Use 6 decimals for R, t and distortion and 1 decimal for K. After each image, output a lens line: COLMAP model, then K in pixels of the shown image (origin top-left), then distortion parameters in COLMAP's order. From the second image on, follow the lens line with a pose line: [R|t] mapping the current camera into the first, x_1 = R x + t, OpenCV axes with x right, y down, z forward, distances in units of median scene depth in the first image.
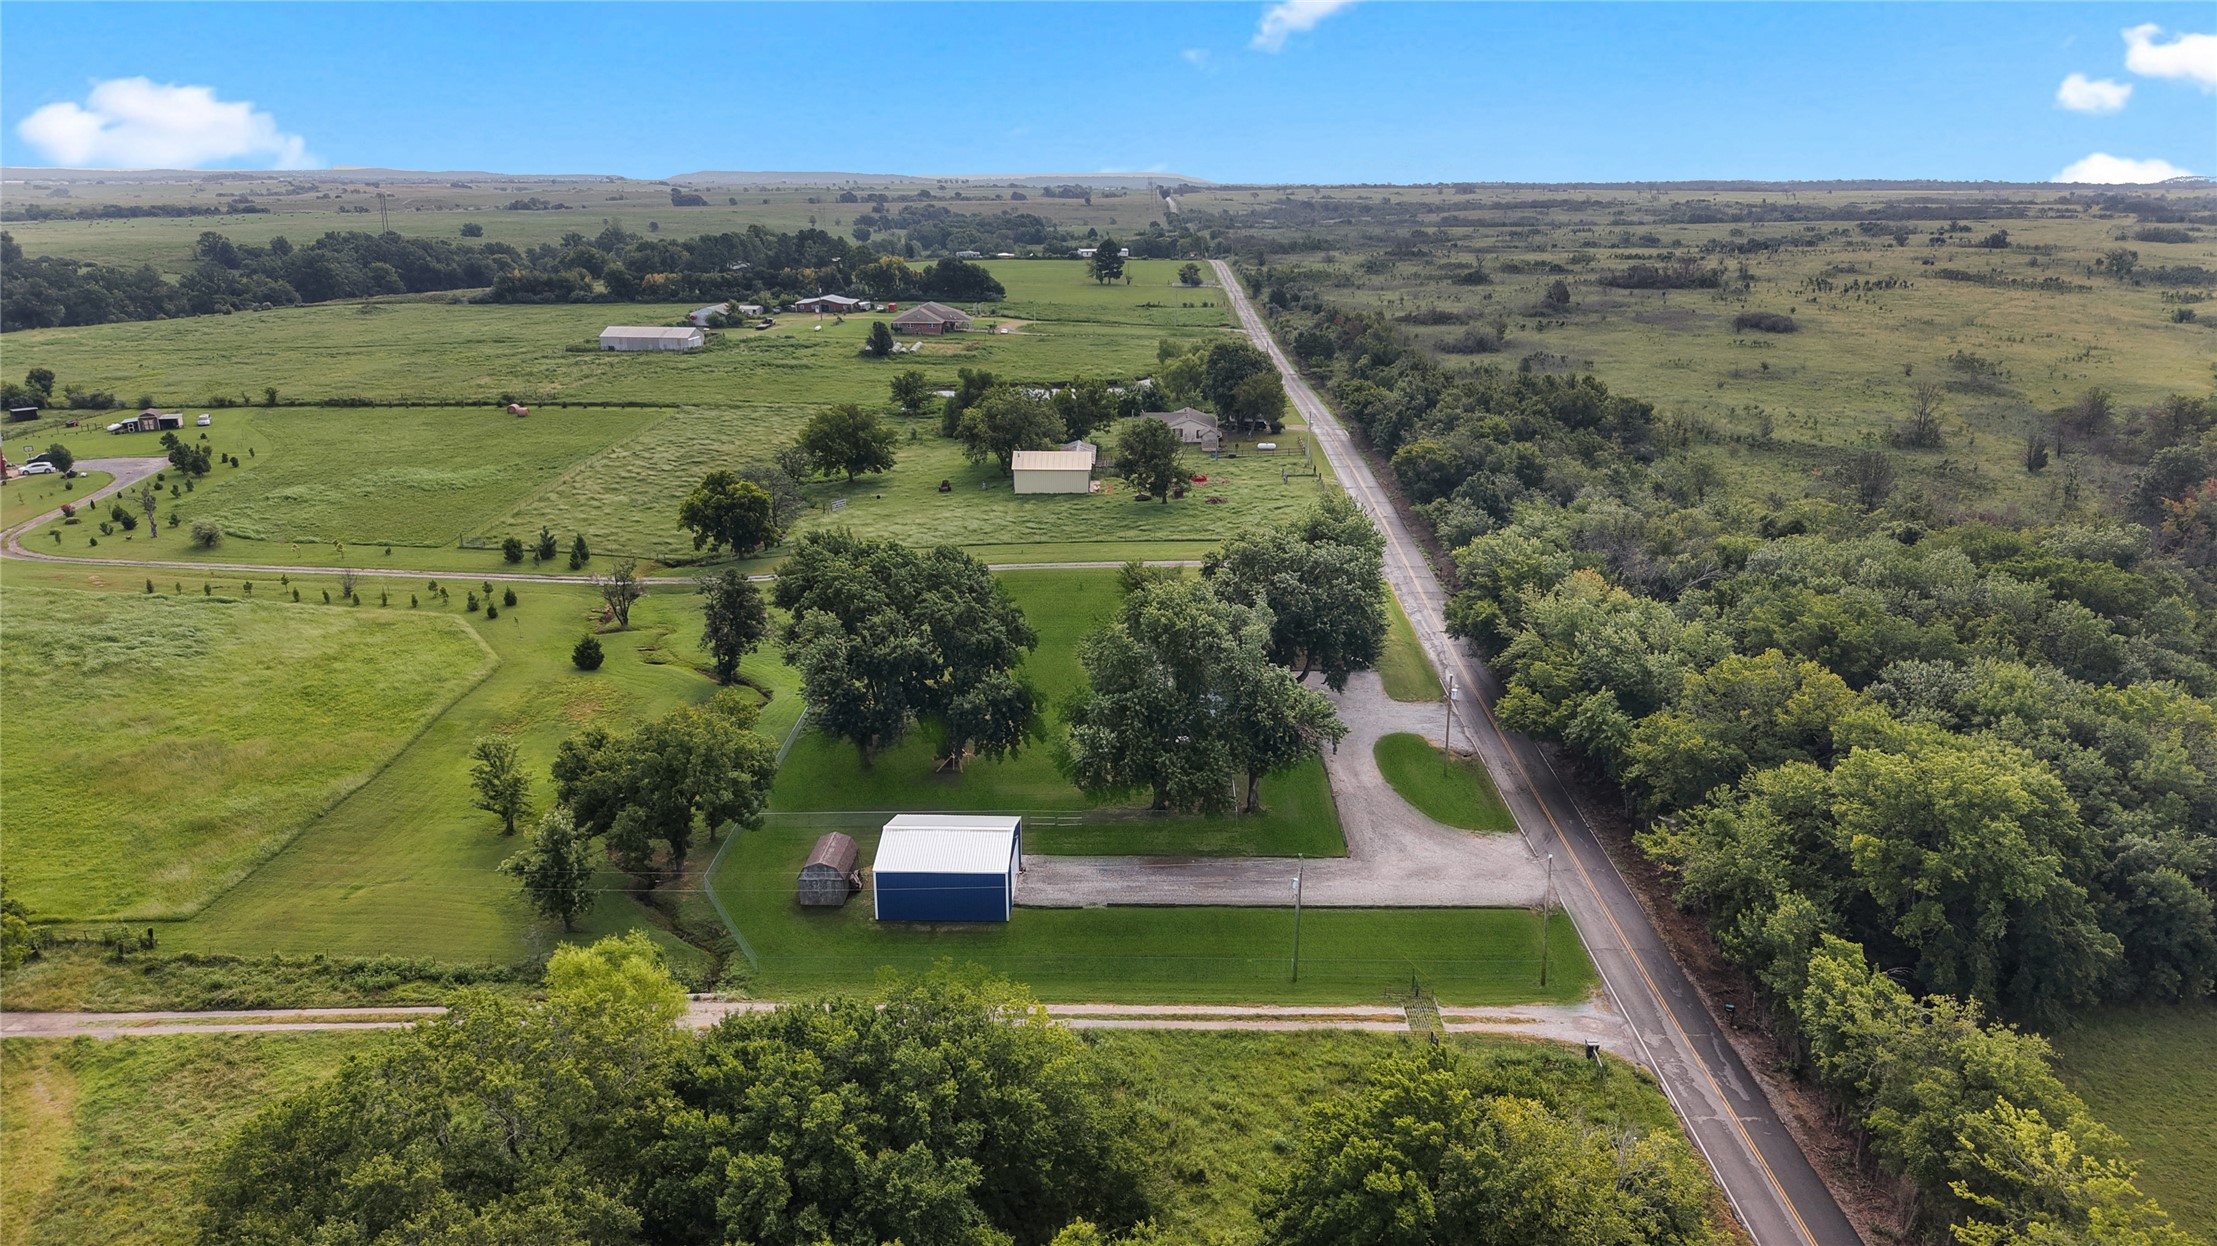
lens RADIAL K [[1525.9, 0, 1106.3], [0, 1525.9, 624.7], [0, 0, 1]] dist [0.009553, 0.001695]
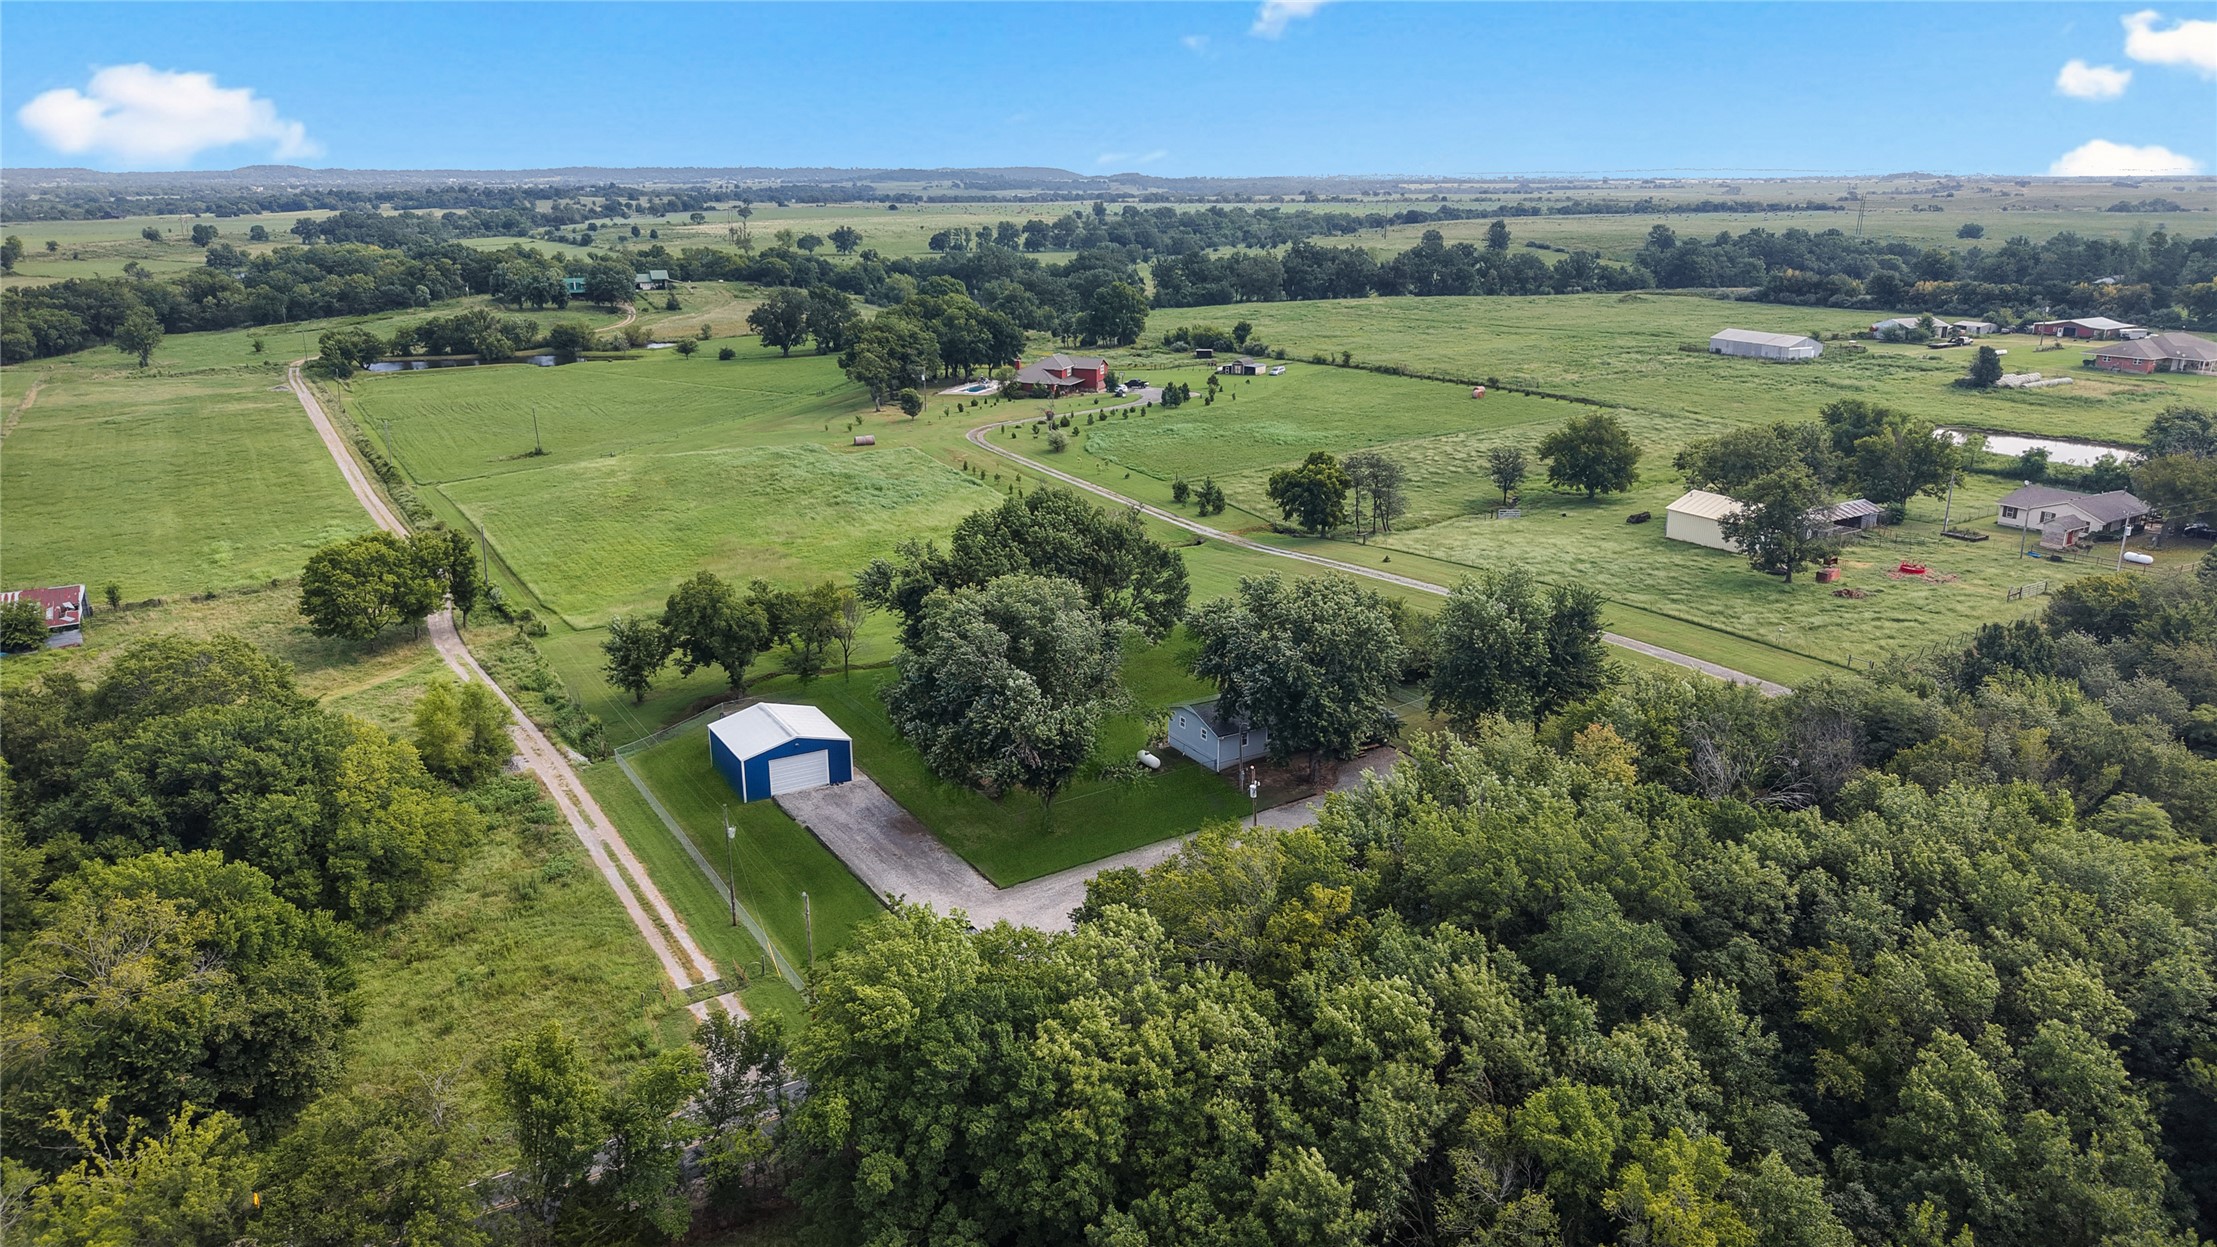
lens RADIAL K [[1525.9, 0, 1118.3], [0, 1525.9, 614.7], [0, 0, 1]] dist [0.009553, 0.001695]
pose [[0.525359, 0.233473, -0.818223, 0.383778], [-0.237971, 0.963561, 0.122149, -0.059704], [0.816926, 0.130541, 0.561775, 0.209505]]
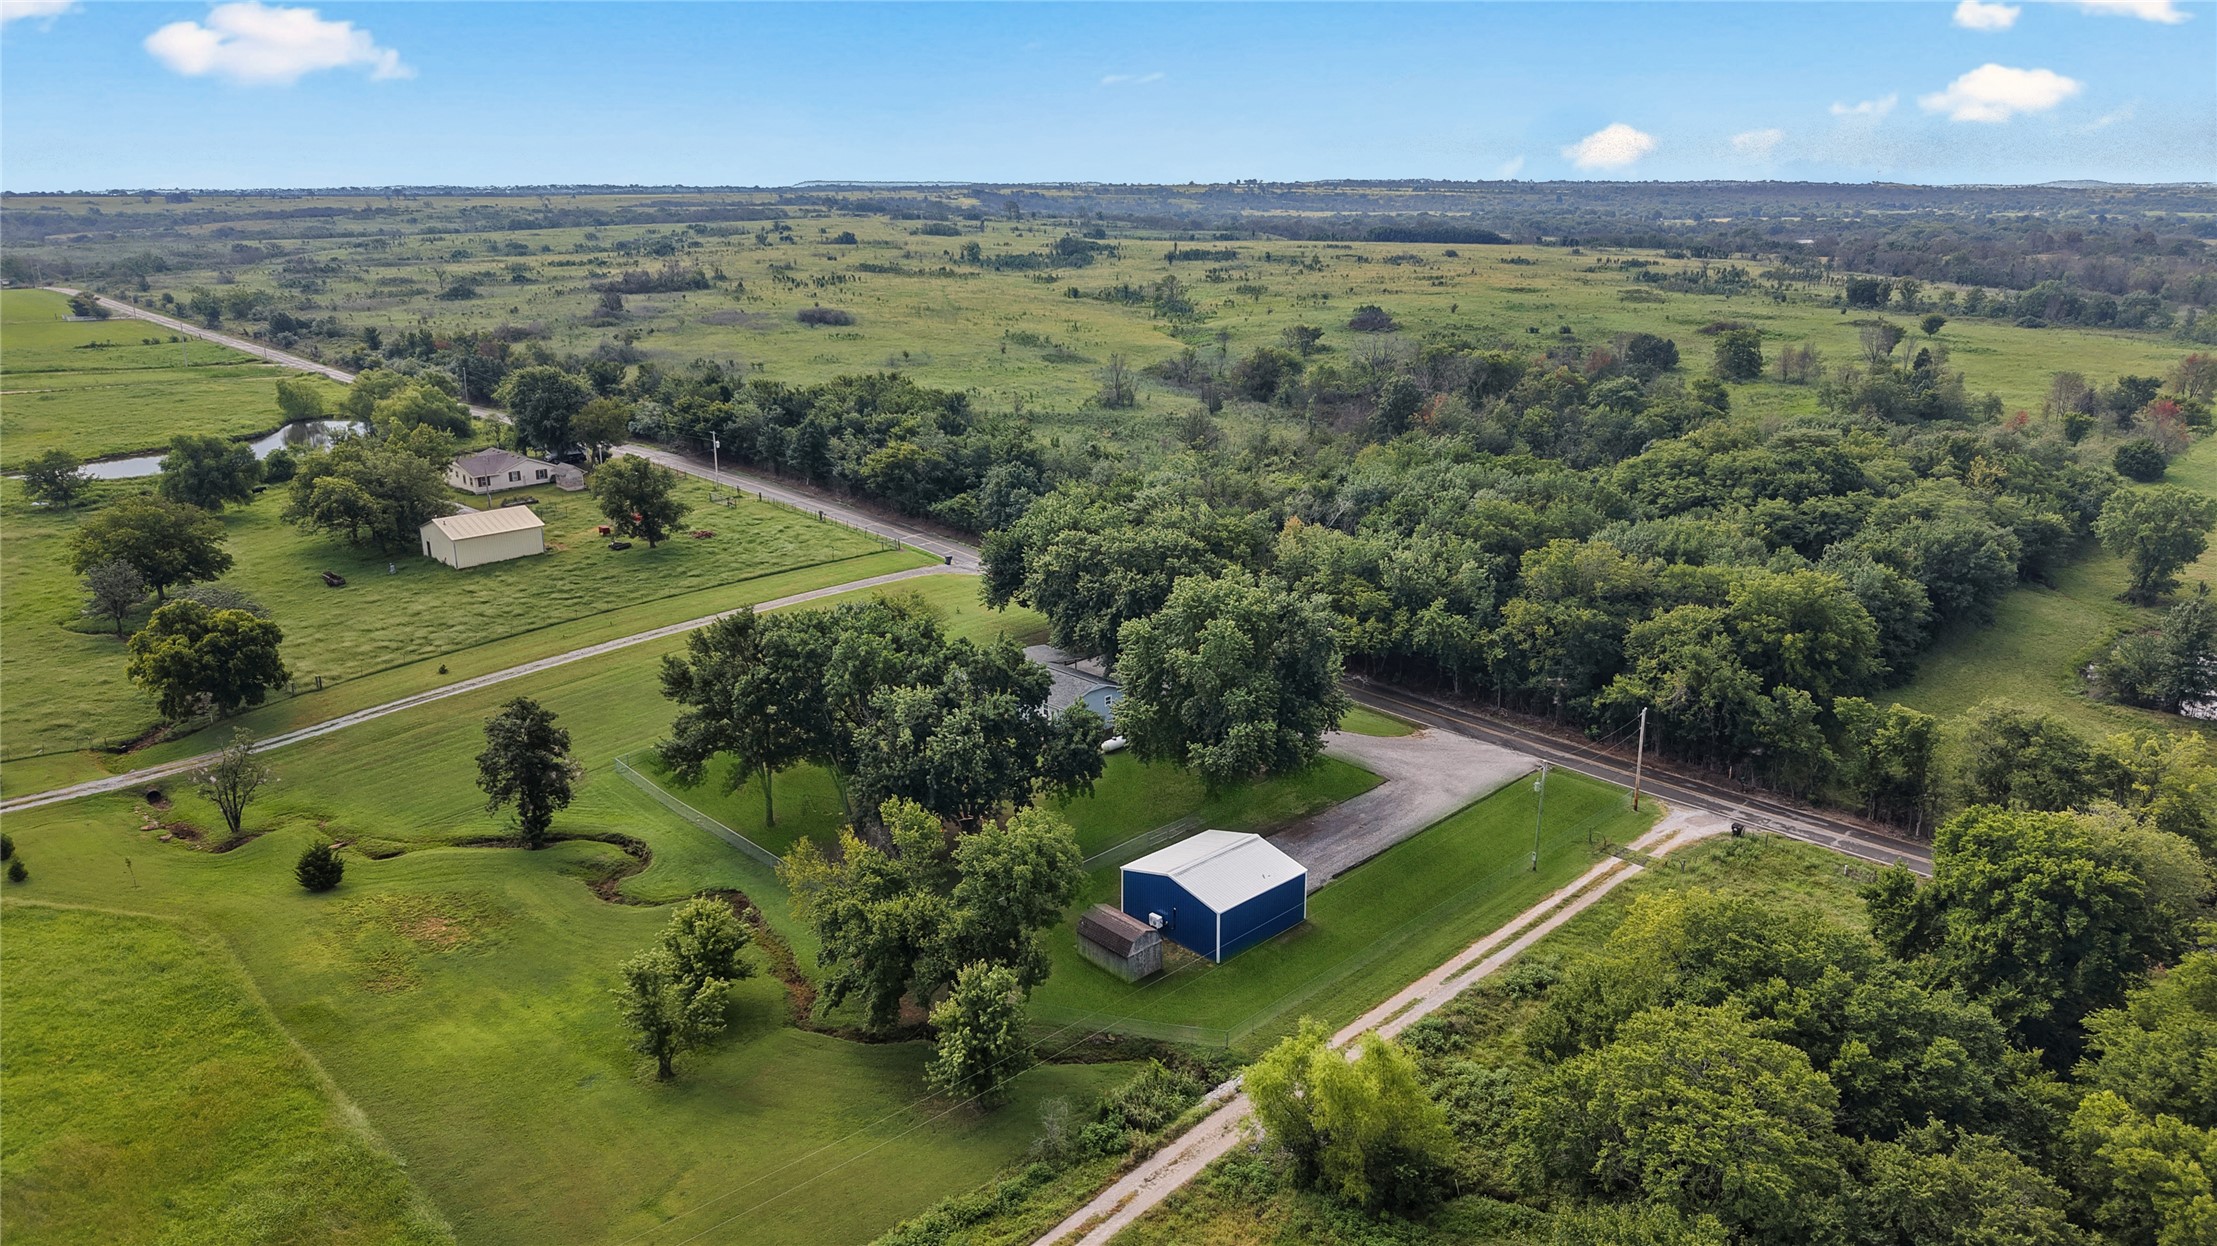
lens RADIAL K [[1525.9, 0, 1120.2], [0, 1525.9, 629.2], [0, 0, 1]] dist [0.009553, 0.001695]
pose [[0.693903, -0.208543, 0.689209, -0.306814], [0.209020, 0.974267, 0.084354, -0.039550], [-0.689065, 0.085525, 0.719636, 0.127280]]
